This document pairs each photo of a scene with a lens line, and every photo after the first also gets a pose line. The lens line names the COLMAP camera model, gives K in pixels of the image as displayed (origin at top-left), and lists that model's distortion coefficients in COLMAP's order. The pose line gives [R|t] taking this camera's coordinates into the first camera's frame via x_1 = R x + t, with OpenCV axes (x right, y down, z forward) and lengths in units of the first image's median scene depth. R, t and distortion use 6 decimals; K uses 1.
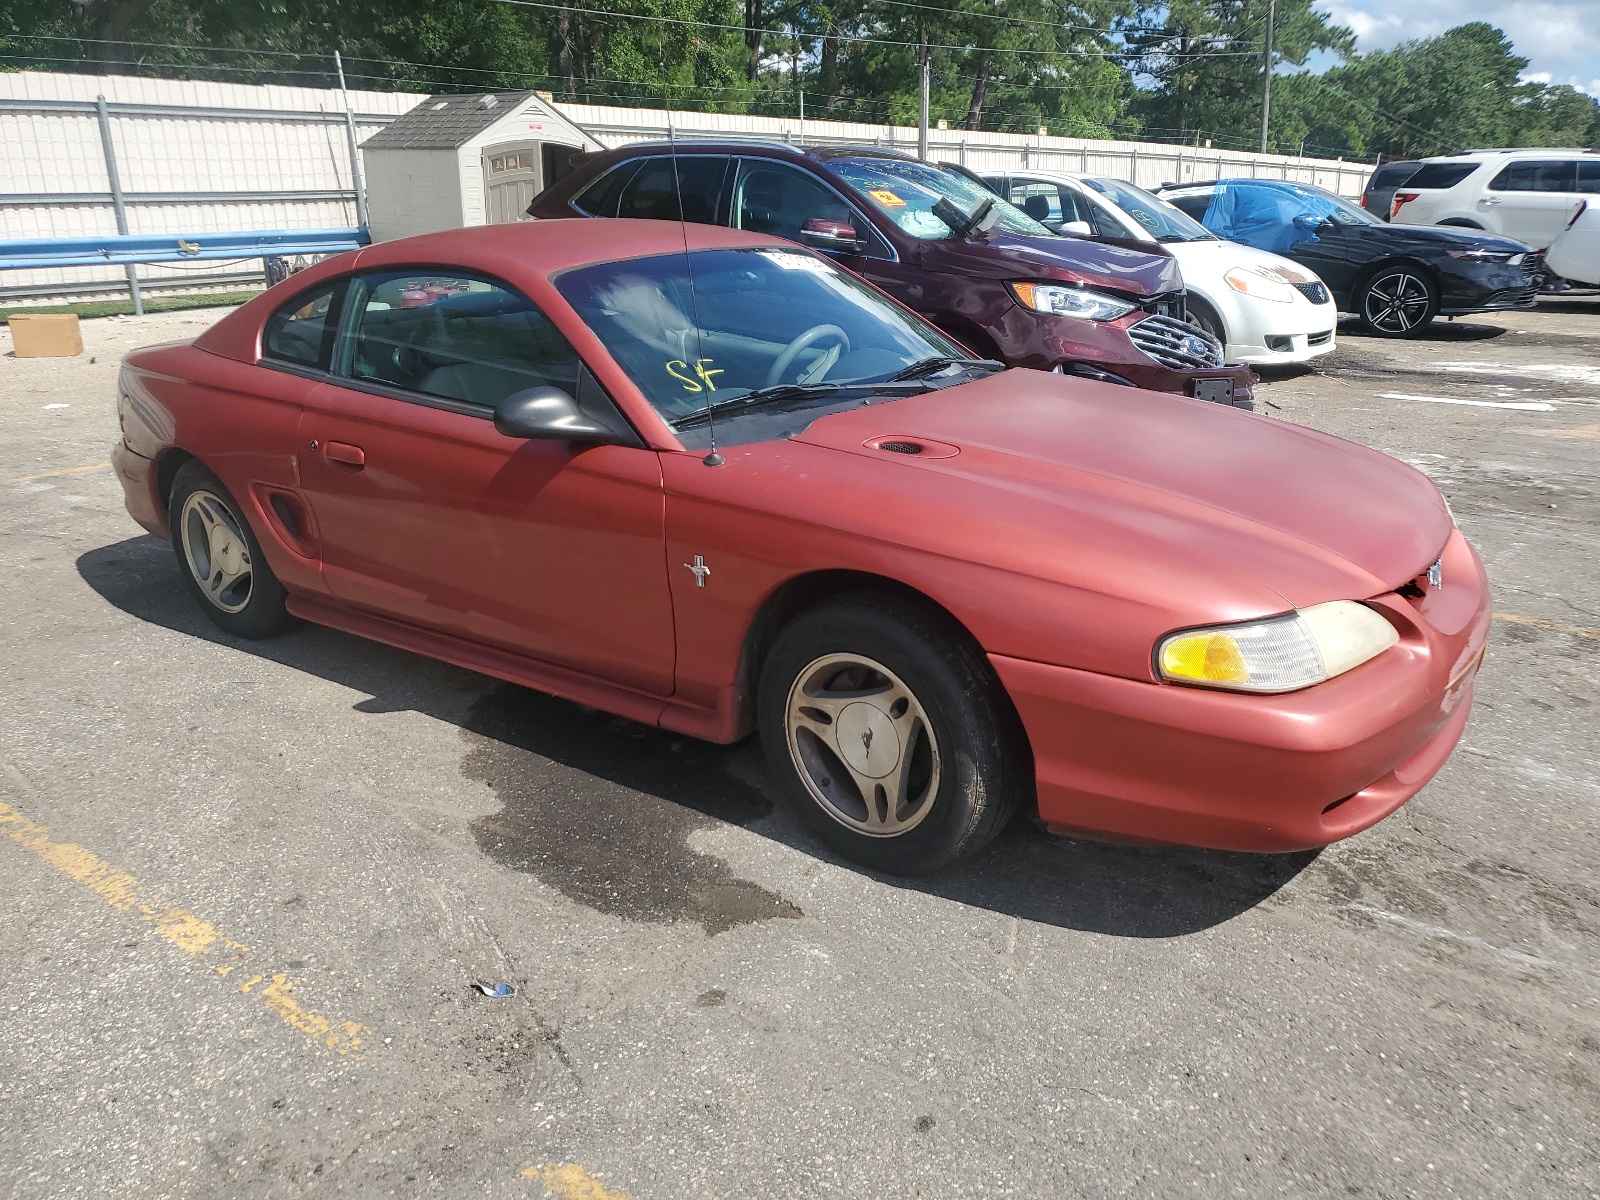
lens RADIAL K [[1204.3, 0, 800.0], [0, 1204.3, 600.0], [0, 0, 1]] dist [0.012271, 0.008376]
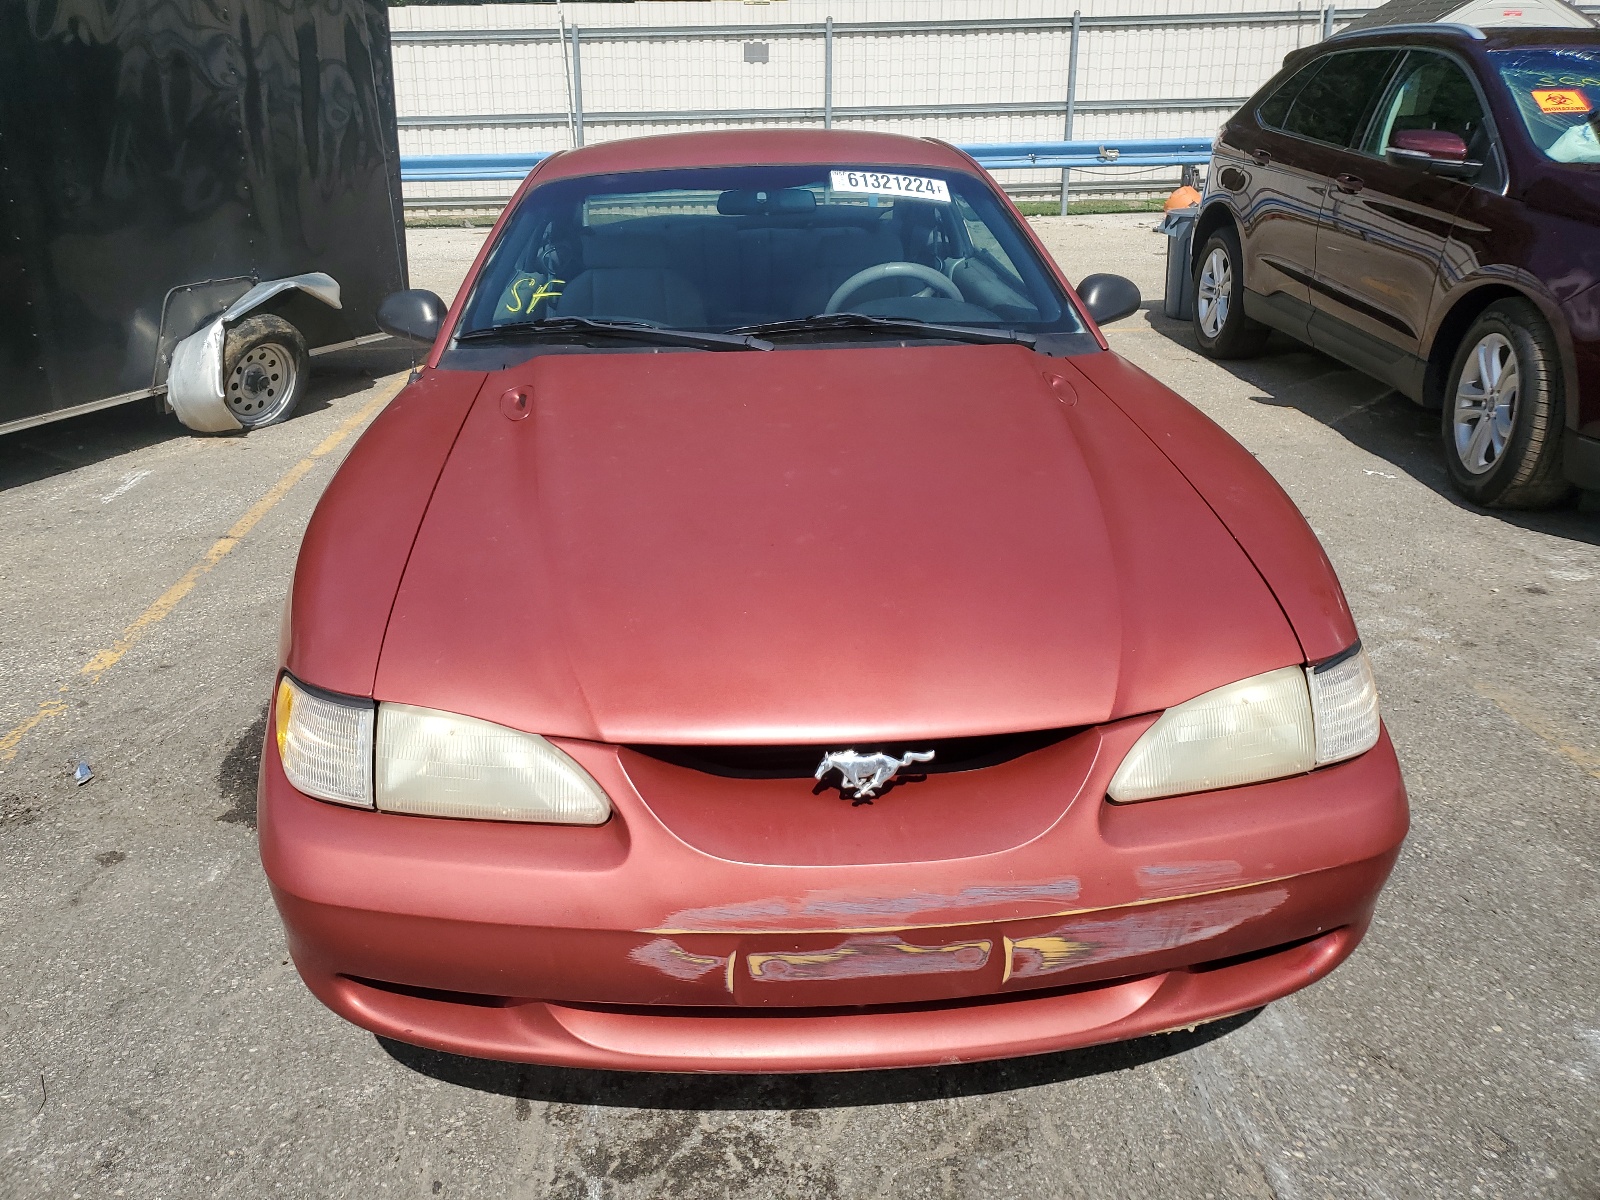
lens RADIAL K [[1237.2, 0, 799.3], [0, 1237.2, 549.5], [0, 0, 1]] dist [0.009272, 0.002427]
pose [[0.653138, 0.252584, -0.713871, 0.166944], [-0.235393, 0.963747, 0.125629, -0.034765], [0.719723, 0.085987, 0.688916, 0.104565]]
